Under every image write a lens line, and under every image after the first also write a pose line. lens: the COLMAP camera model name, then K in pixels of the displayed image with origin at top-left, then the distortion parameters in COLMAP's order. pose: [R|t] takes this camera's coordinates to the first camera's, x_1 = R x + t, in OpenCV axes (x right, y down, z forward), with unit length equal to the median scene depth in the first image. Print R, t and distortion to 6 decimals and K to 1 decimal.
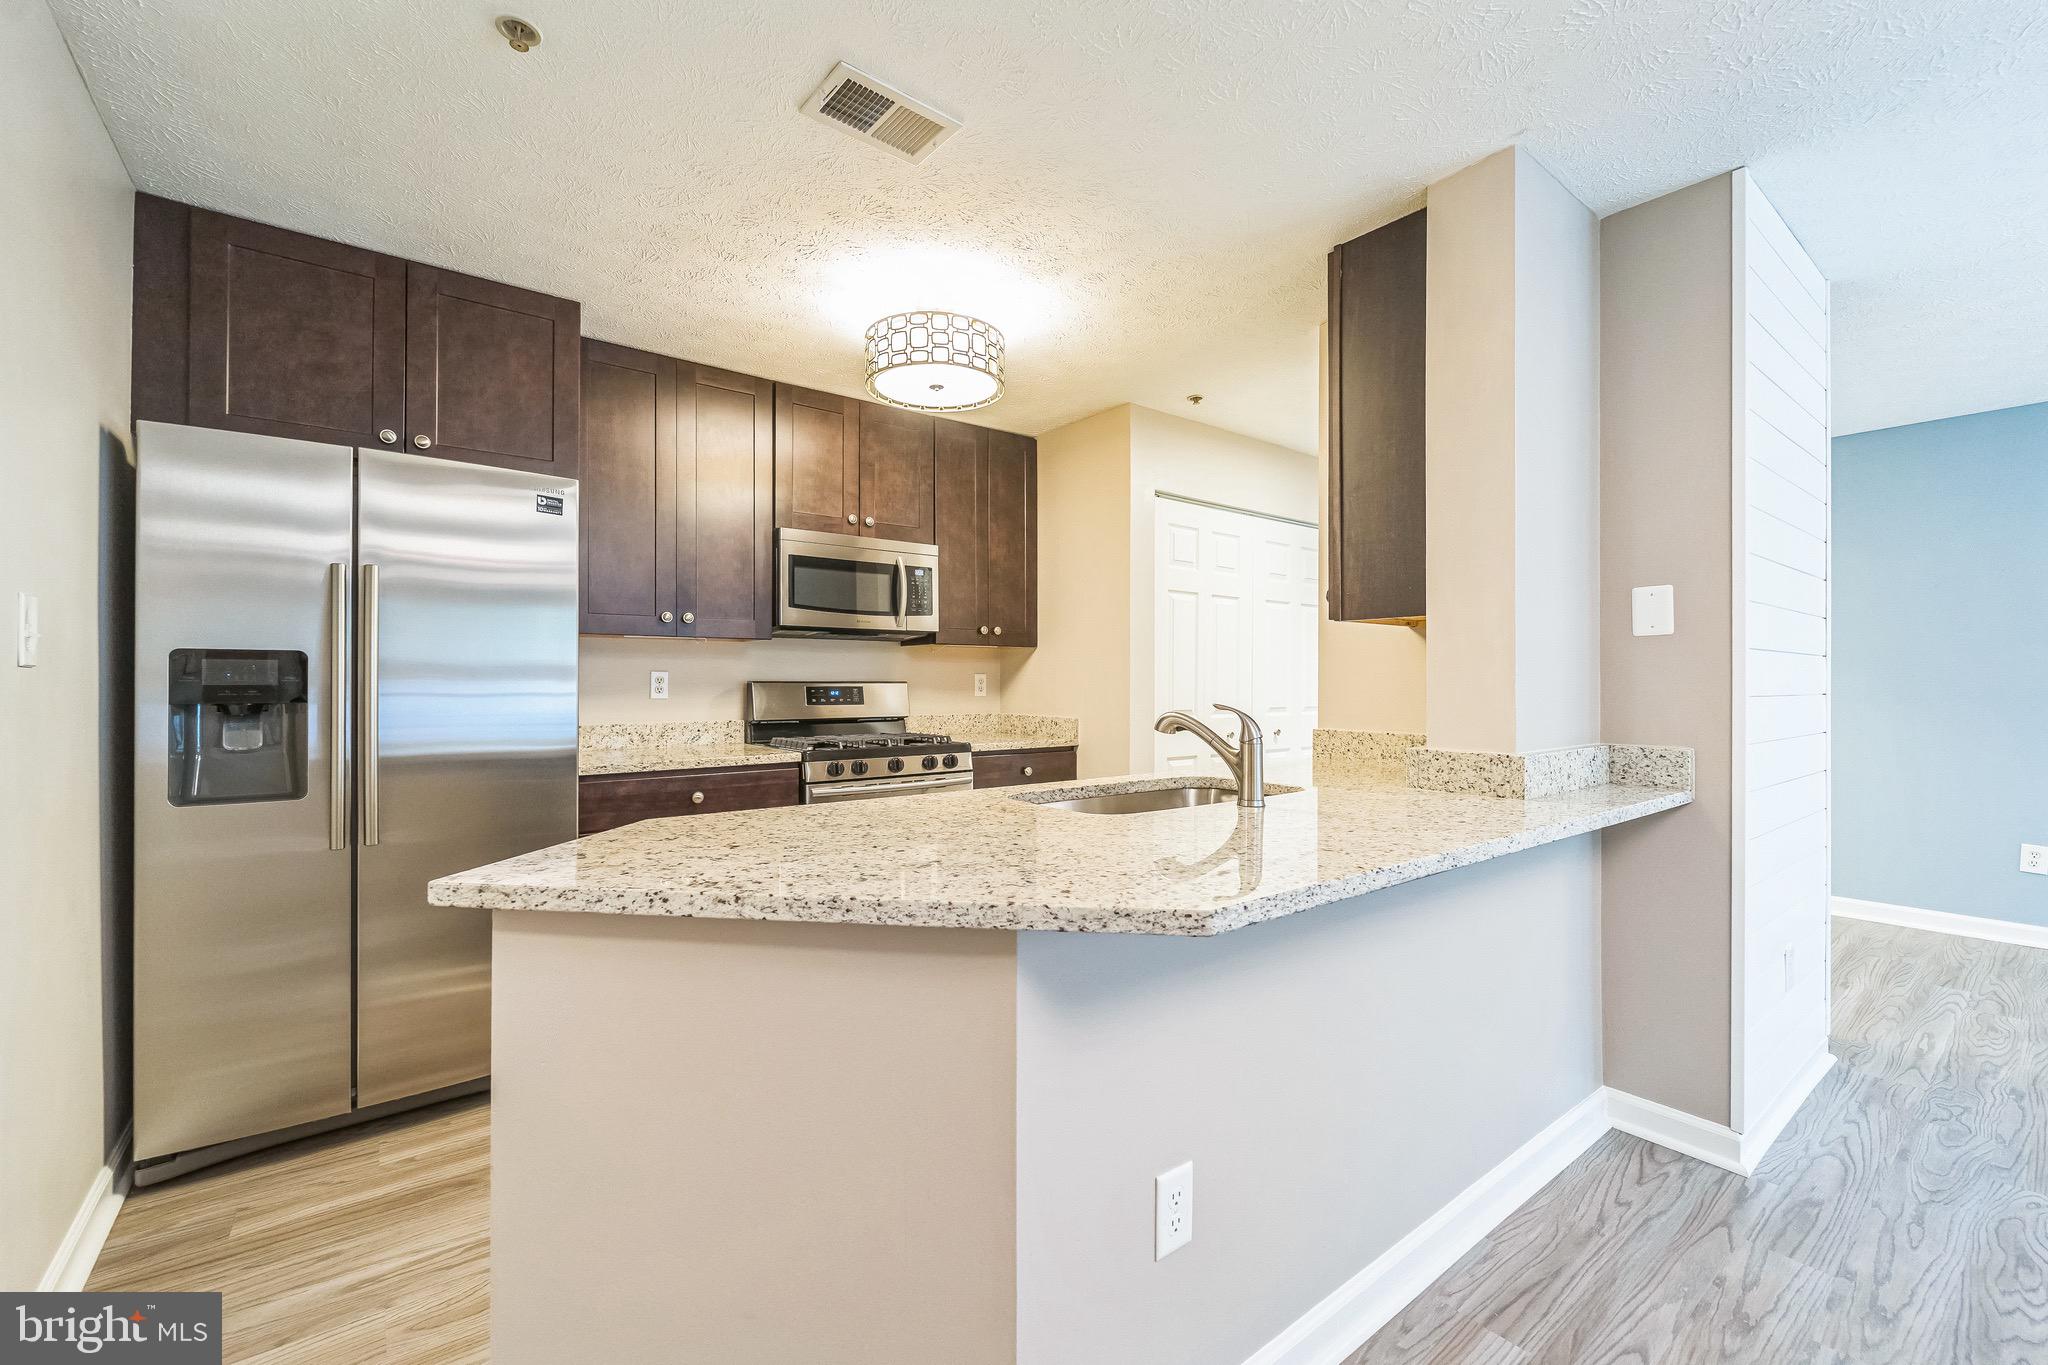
lens RADIAL K [[841.7, 0, 1037.0], [0, 841.7, 677.8], [0, 0, 1]] dist [0.000810, -0.000901]
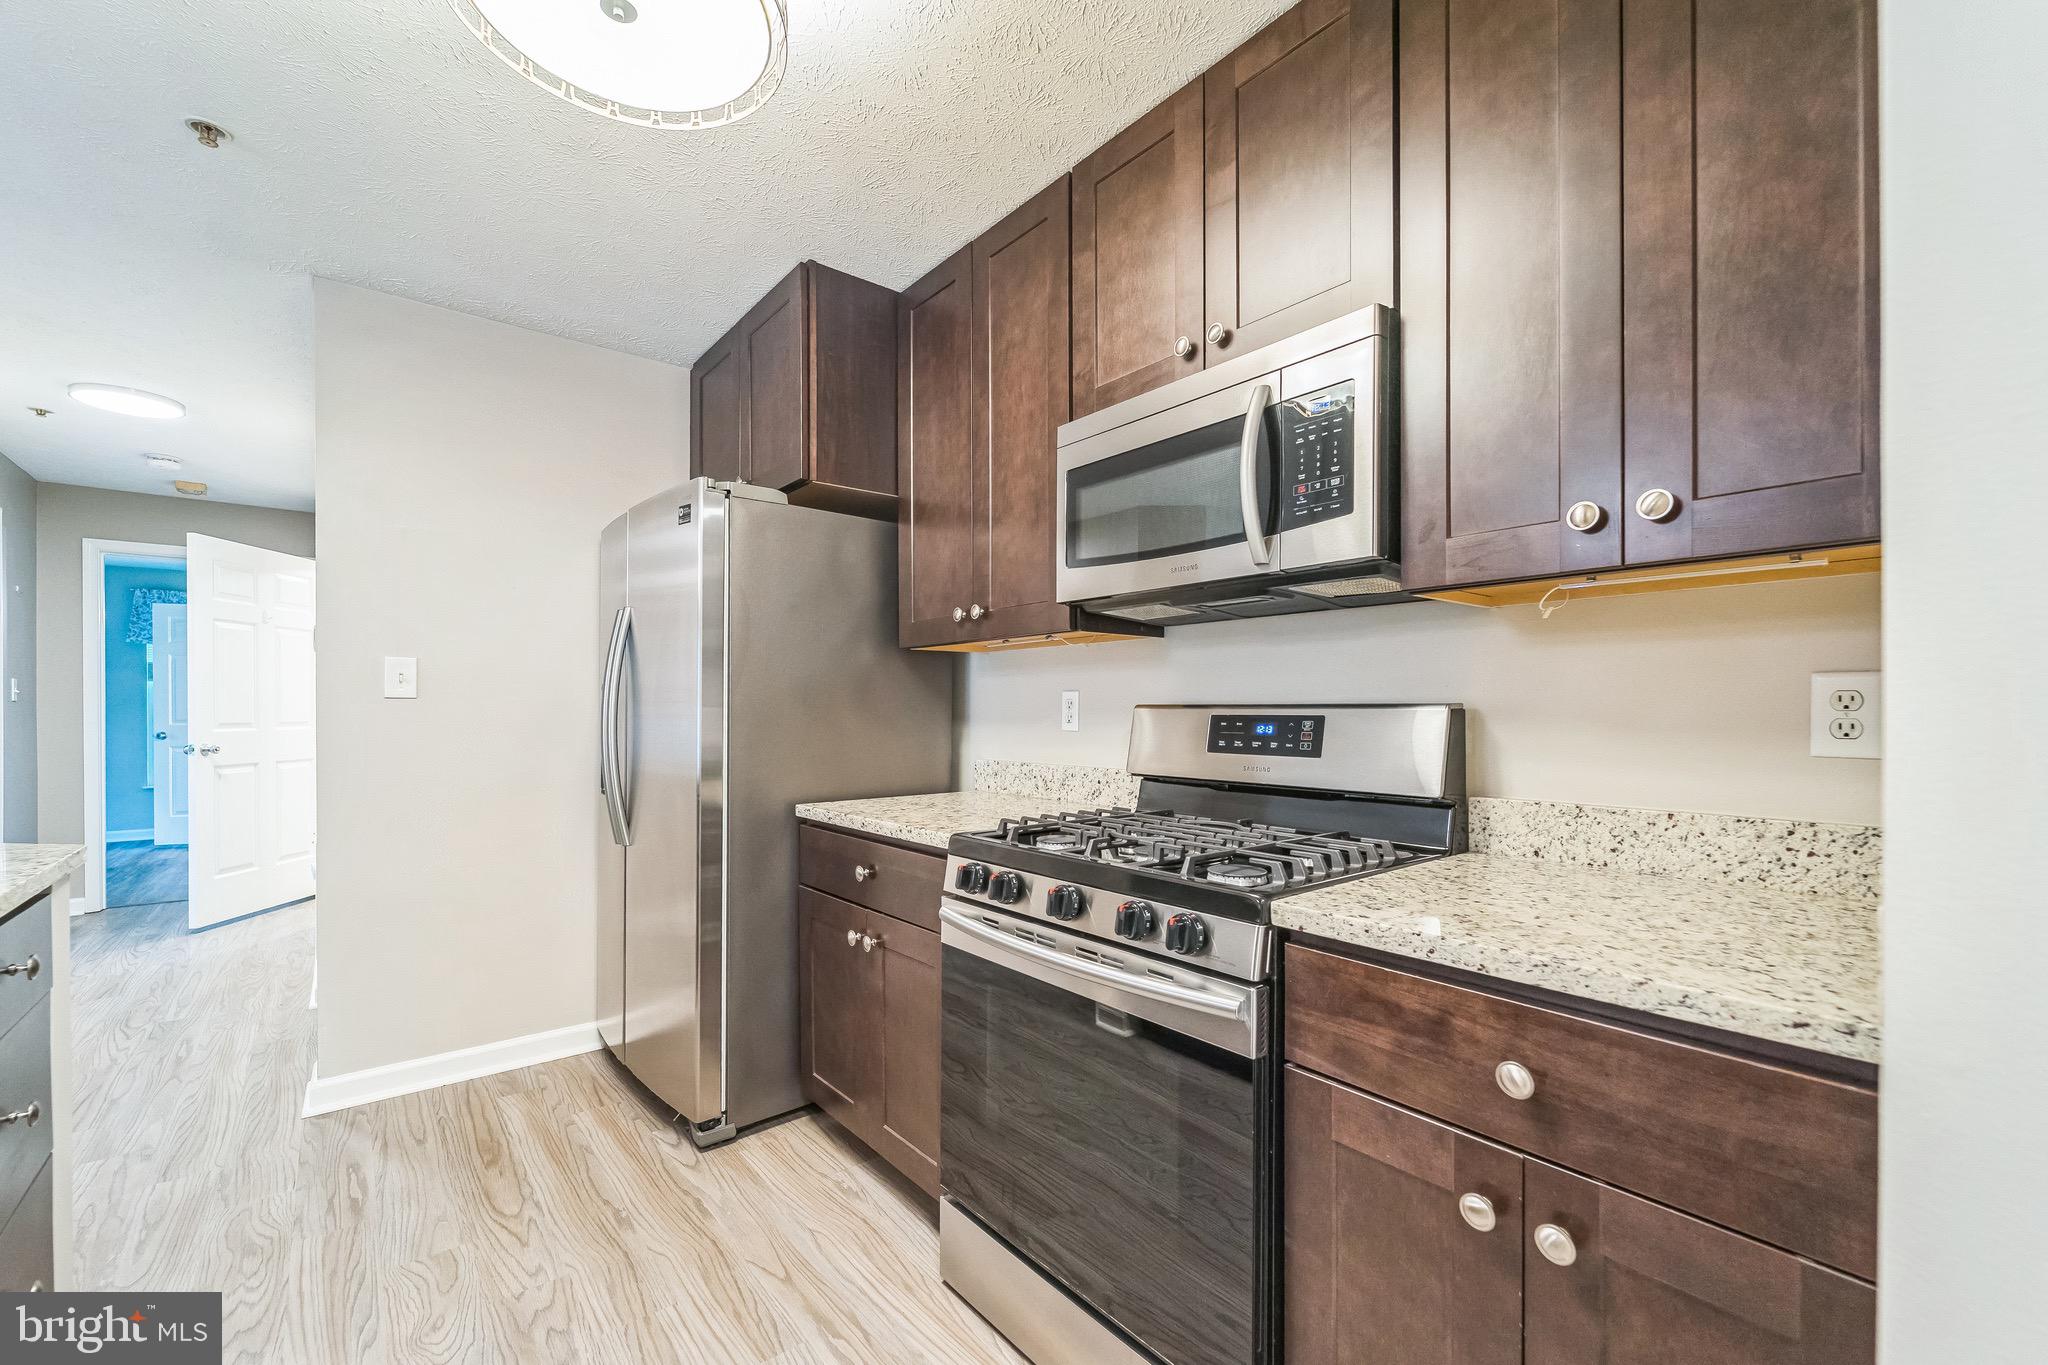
lens RADIAL K [[845.8, 0, 1024.6], [0, 845.8, 713.3], [0, 0, 1]] dist [-0.000150, -0.001006]
pose [[0.022090, 0.003793, -0.999749, 0.351884], [0.005783, 0.999976, 0.003922, 0.010448], [0.999739, -0.005868, 0.022067, 1.341814]]
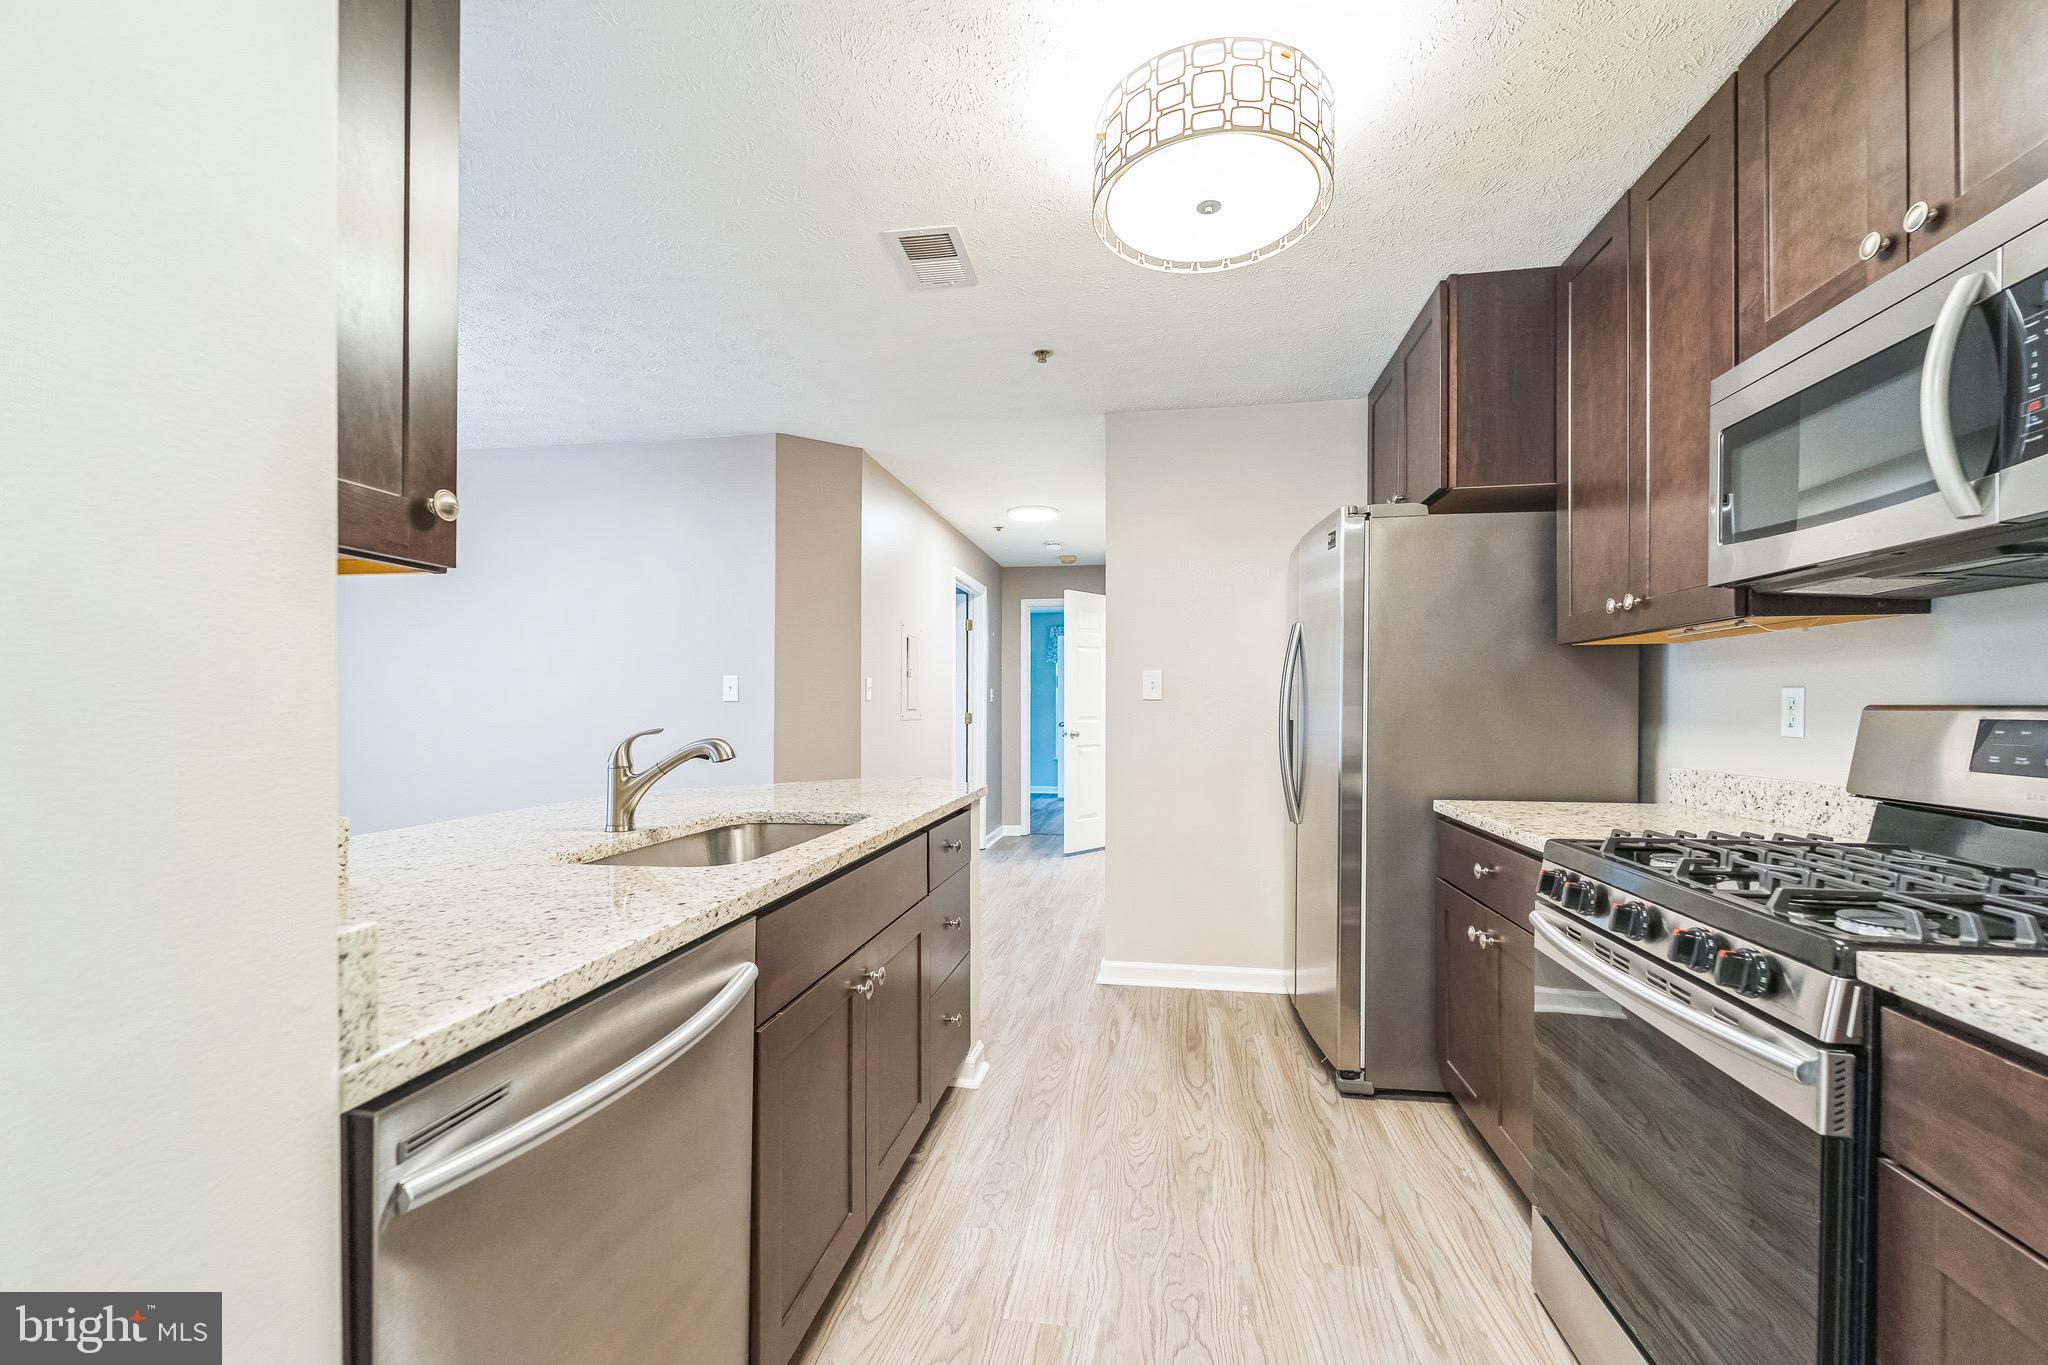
lens RADIAL K [[842.4, 0, 1026.5], [0, 842.4, 708.7], [0, 0, 1]] dist [0.001129, -0.000820]
pose [[-0.740607, 0.001463, -0.671937, 0.418989], [0.003352, 0.999993, -0.001517, 0.007516], [0.671930, -0.003376, -0.740607, 1.518480]]
